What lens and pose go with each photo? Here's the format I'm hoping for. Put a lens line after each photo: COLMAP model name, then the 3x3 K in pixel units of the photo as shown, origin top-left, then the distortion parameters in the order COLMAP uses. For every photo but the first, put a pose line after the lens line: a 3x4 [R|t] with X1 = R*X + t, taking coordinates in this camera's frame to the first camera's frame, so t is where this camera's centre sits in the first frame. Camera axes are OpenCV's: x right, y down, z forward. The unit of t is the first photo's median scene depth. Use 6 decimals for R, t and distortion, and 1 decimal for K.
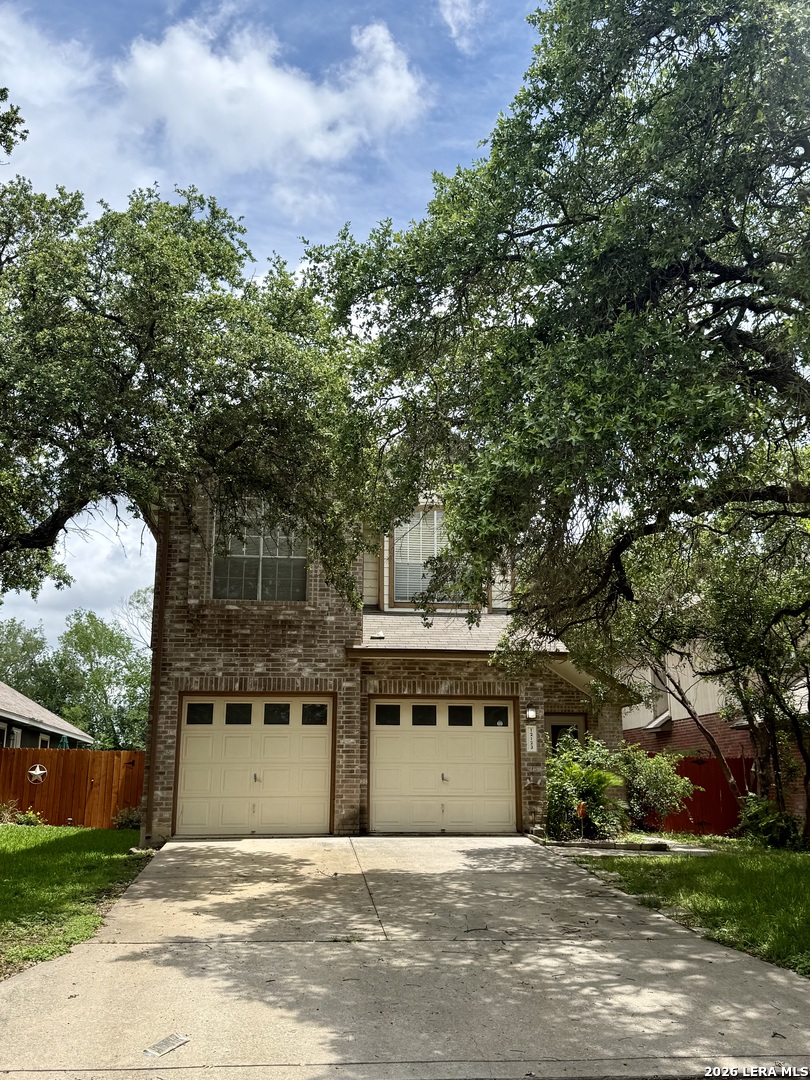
lens RADIAL K [[1057.5, 0, 405.0], [0, 1057.5, 540.0], [0, 0, 1]] dist [0.195925, -0.446739]
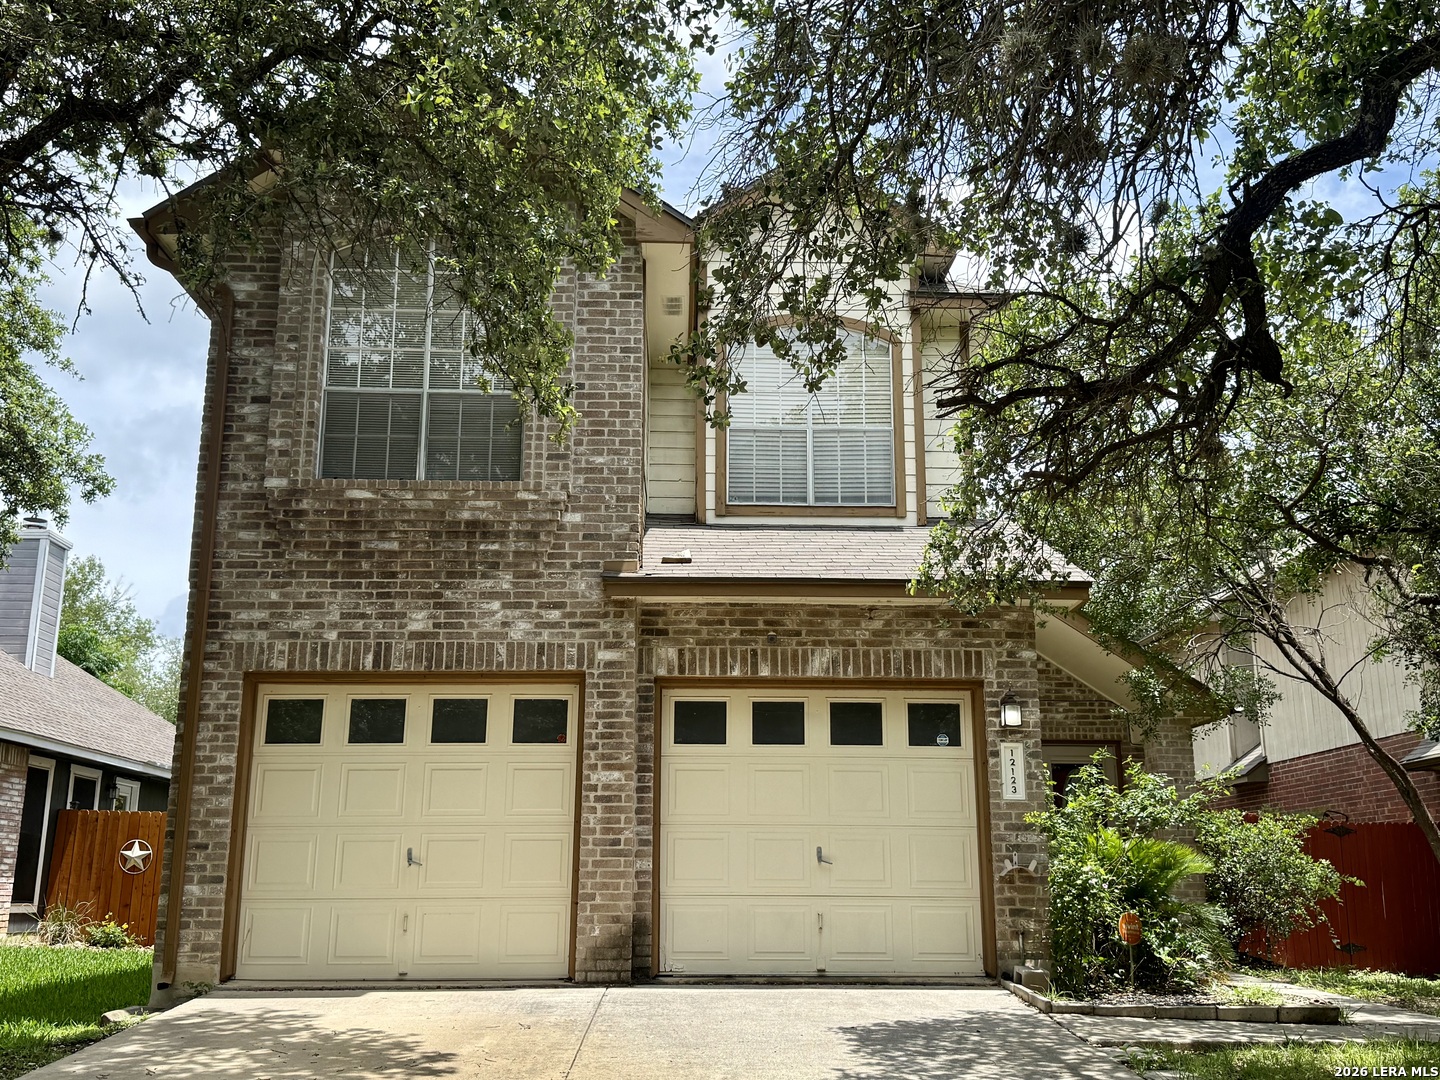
lens RADIAL K [[1409.9, 0, 720.0], [0, 1409.9, 540.0], [0, 0, 1]] dist [0.195925, -0.446739]
pose [[0.996480, -0.020223, -0.081357, 0.046005], [0.019436, 0.999756, -0.010461, 0.092941], [0.081549, 0.008843, 0.996630, 0.387458]]
